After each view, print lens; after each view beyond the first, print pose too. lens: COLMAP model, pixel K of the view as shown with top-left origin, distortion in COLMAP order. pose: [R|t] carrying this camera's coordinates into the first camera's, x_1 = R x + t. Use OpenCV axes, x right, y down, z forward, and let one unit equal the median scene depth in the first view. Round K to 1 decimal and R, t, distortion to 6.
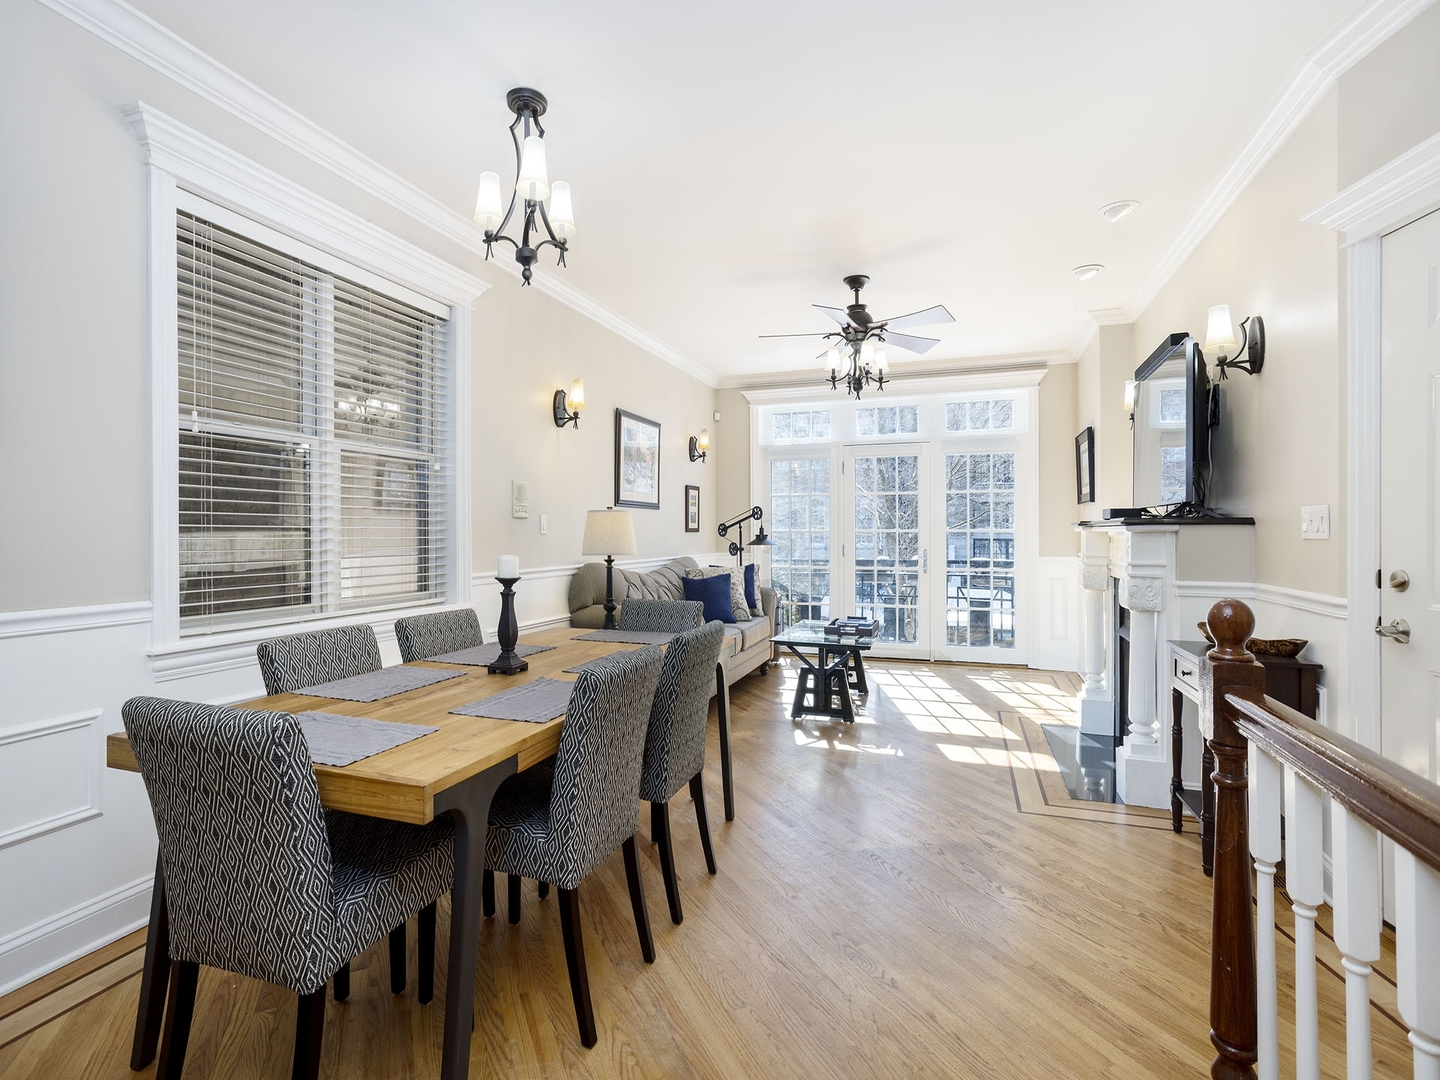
lens RADIAL K [[692.8, 0, 719.5], [0, 692.8, 530.6], [0, 0, 1]] dist [-0.029719, 0.008018]
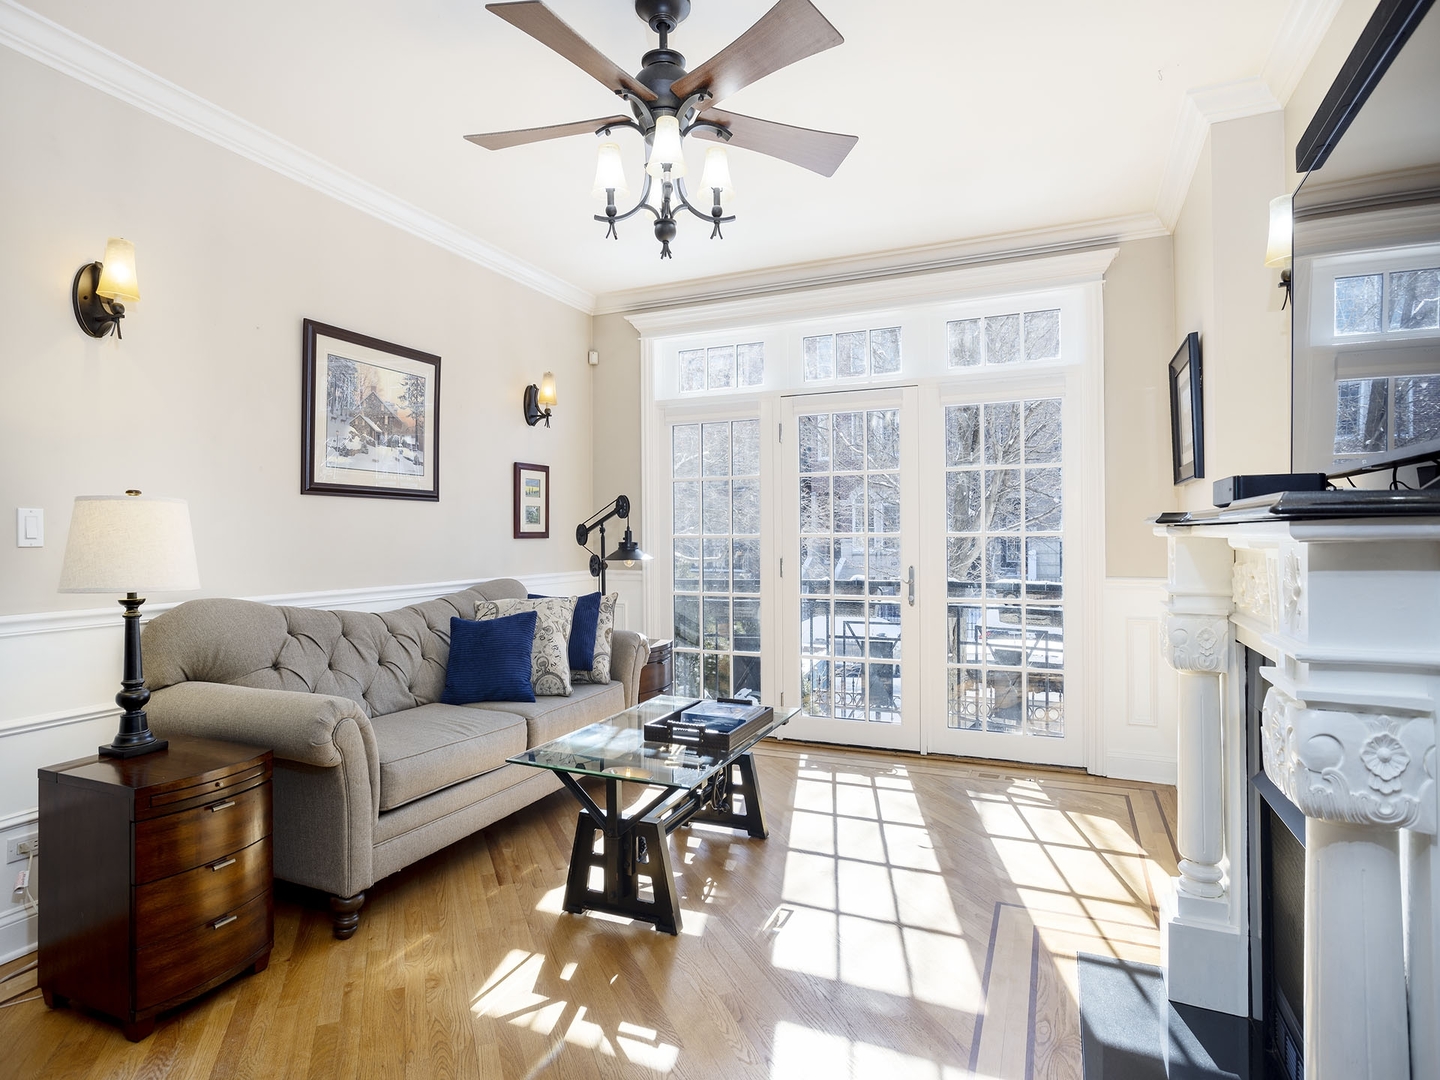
lens RADIAL K [[783.9, 0, 715.4], [0, 783.9, 530.5], [0, 0, 1]] dist [-0.006834, 0.003228]
pose [[0.997374, -0.005708, -0.072197, 0.198281], [0.005500, 0.999980, -0.003082, -0.001911], [0.072213, 0.002677, 0.997386, 0.345611]]
